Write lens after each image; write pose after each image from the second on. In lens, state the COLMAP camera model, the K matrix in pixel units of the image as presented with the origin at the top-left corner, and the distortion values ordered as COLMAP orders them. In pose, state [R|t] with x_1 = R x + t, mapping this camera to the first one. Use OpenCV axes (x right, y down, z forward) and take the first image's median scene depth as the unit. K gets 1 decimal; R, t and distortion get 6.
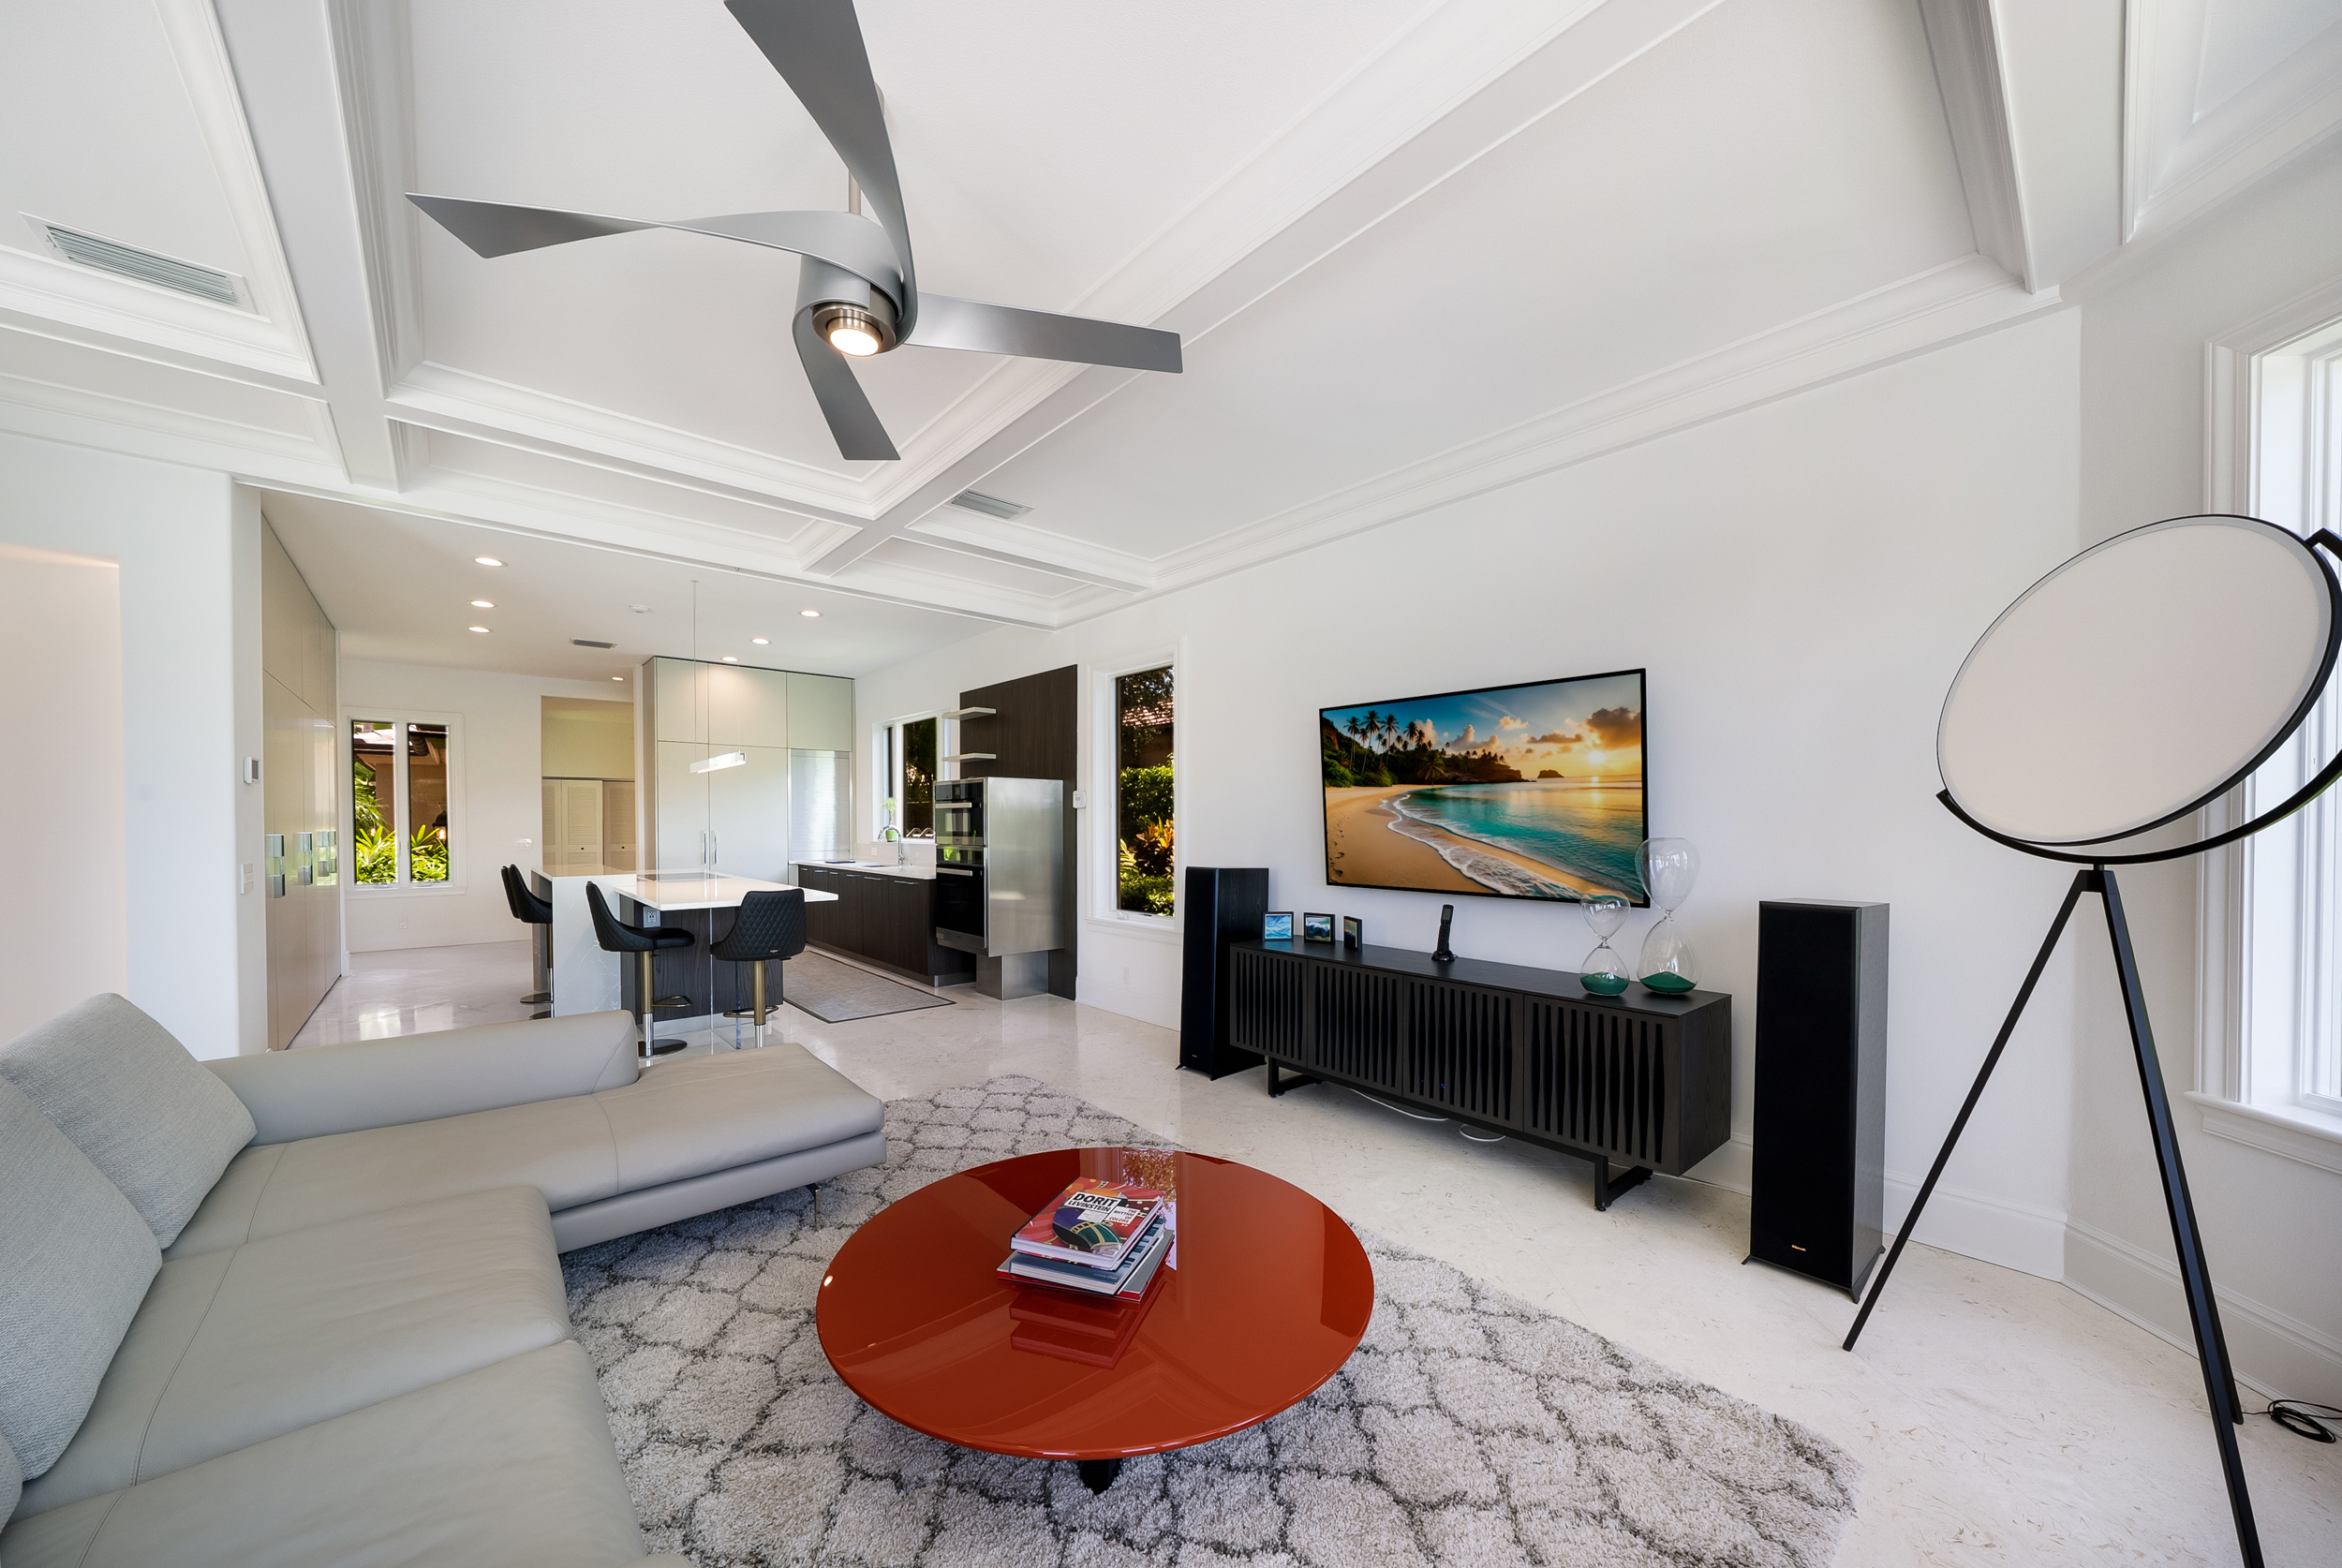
lens RADIAL K [[815.6, 0, 1162.5], [0, 815.6, 850.7], [0, 0, 1]] dist [0.000087, -0.000015]
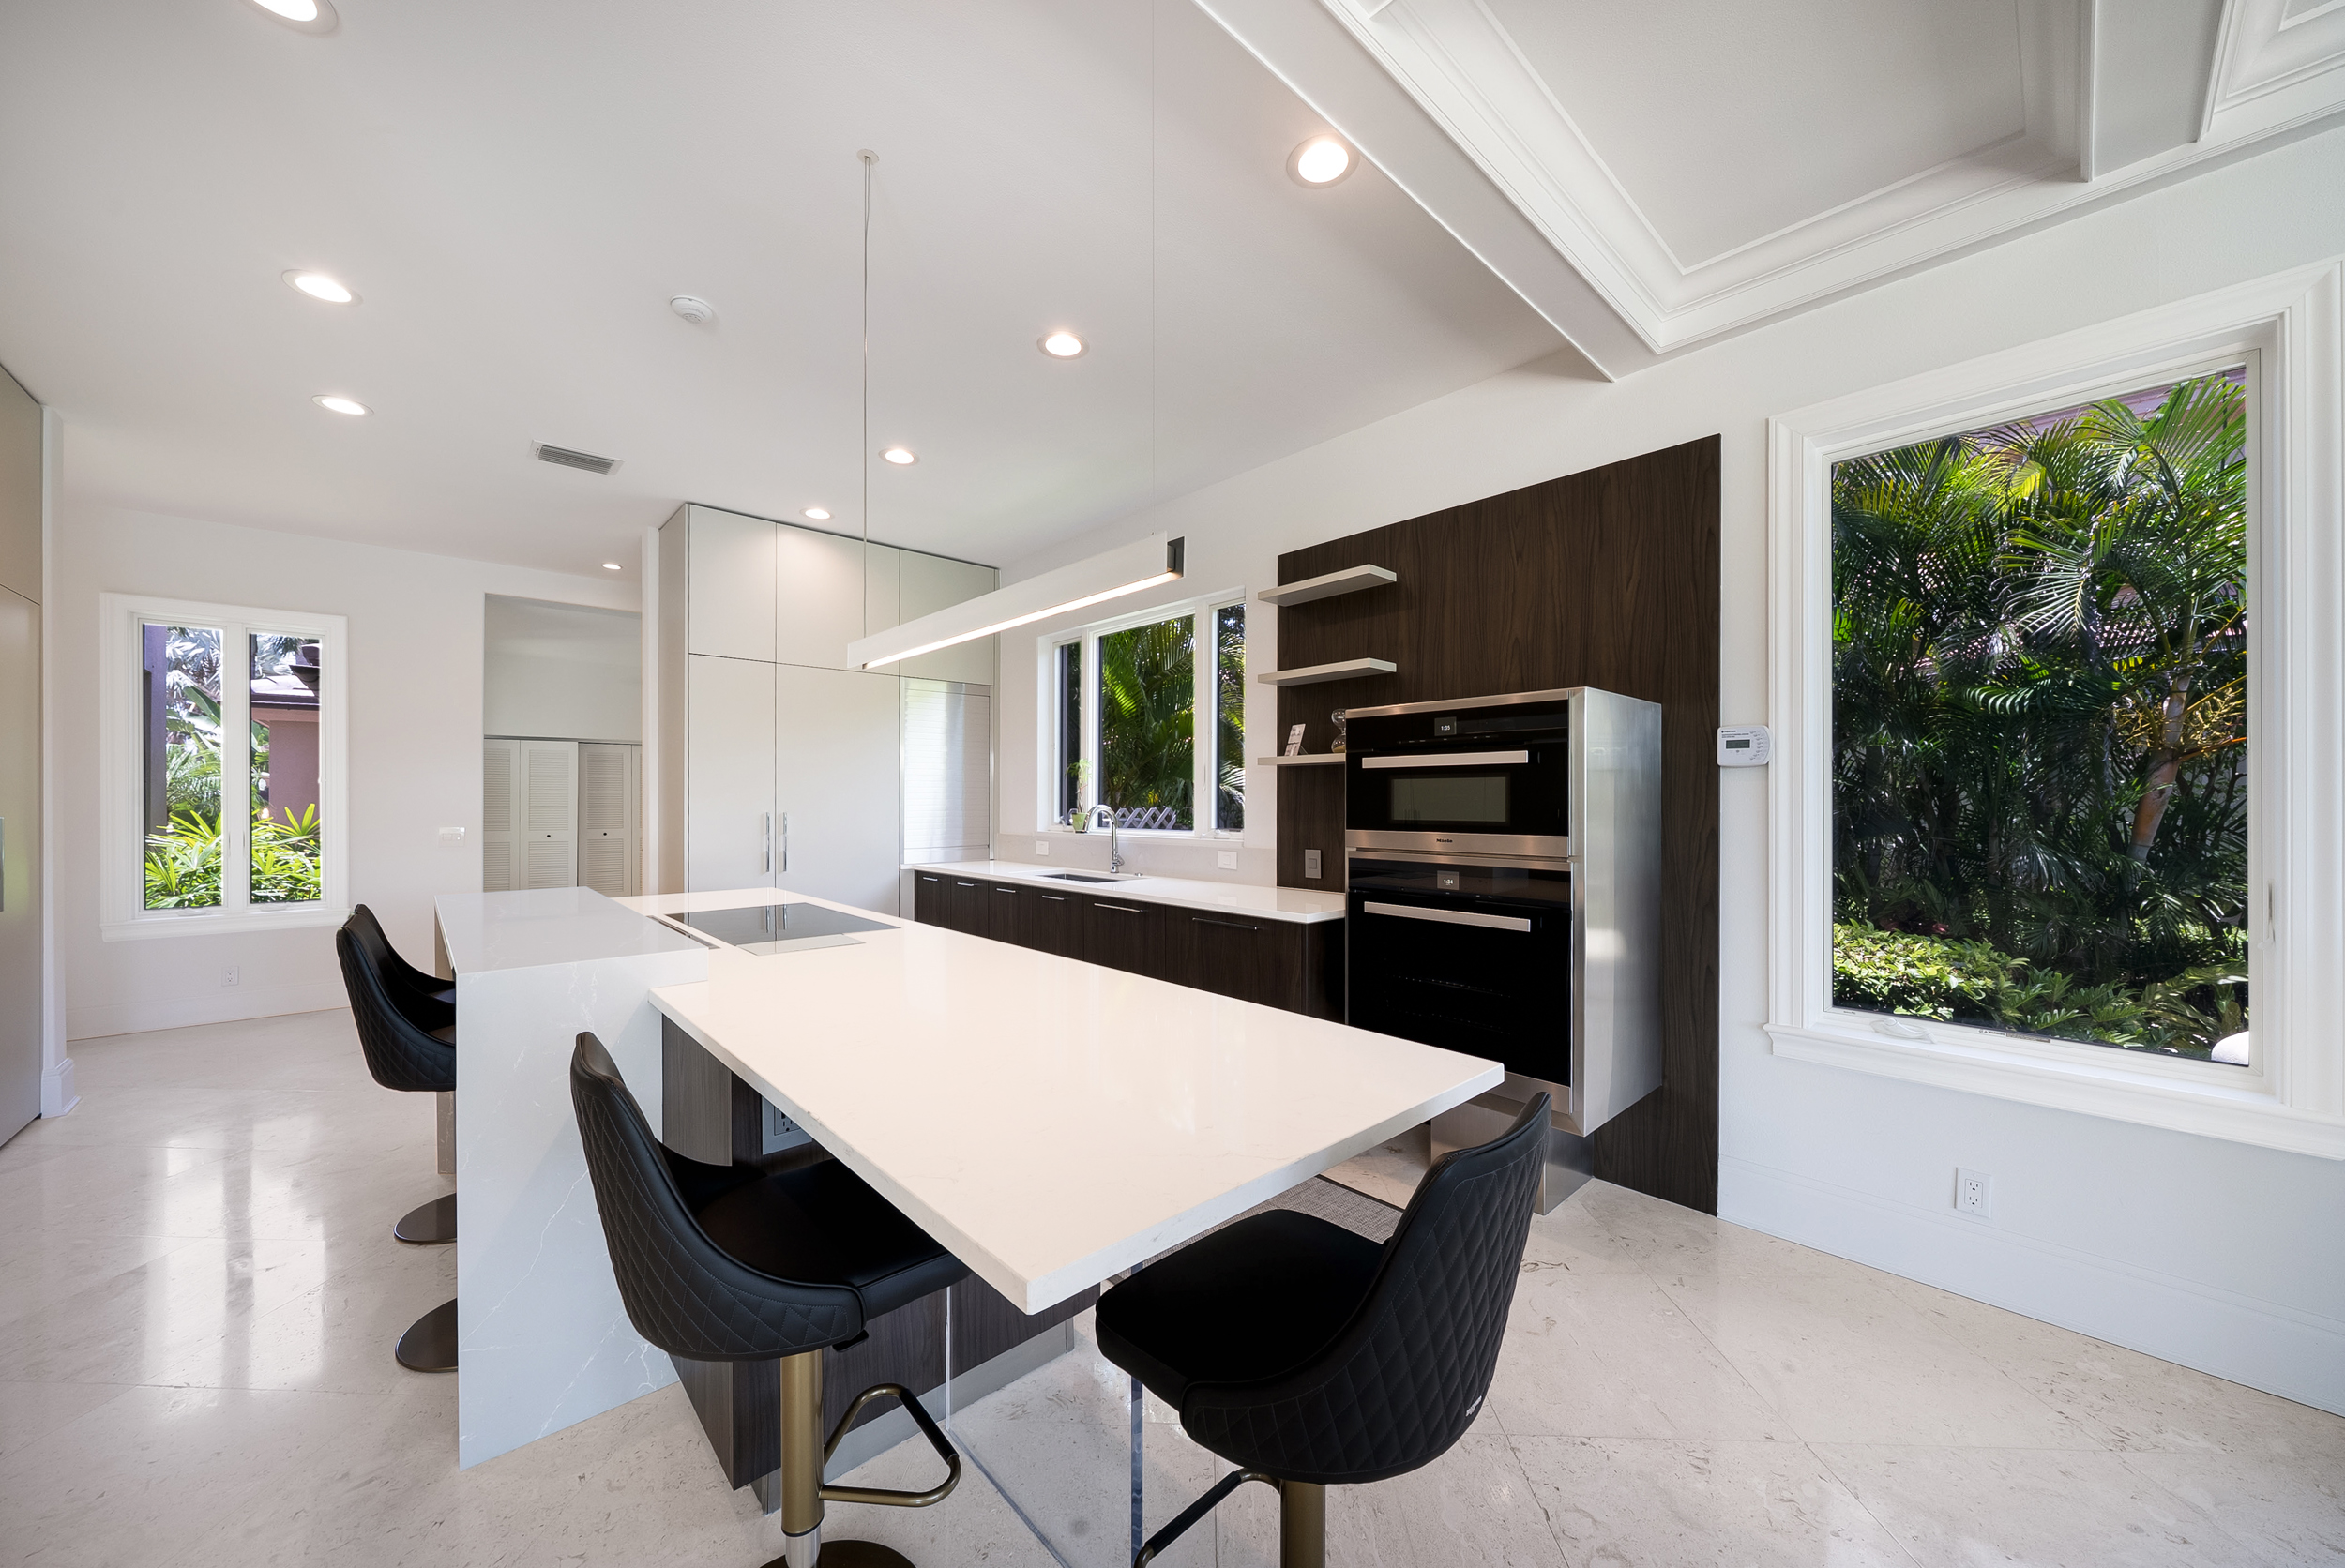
lens RADIAL K [[830.1, 0, 1164.1], [0, 830.1, 806.0], [0, 0, 1]] dist [-0.002574, -0.000292]
pose [[0.999766, -0.000633, 0.021644, -0.332825], [0.001298, 0.999527, -0.030715, -0.014388], [-0.021615, 0.030736, 0.999294, 0.467063]]
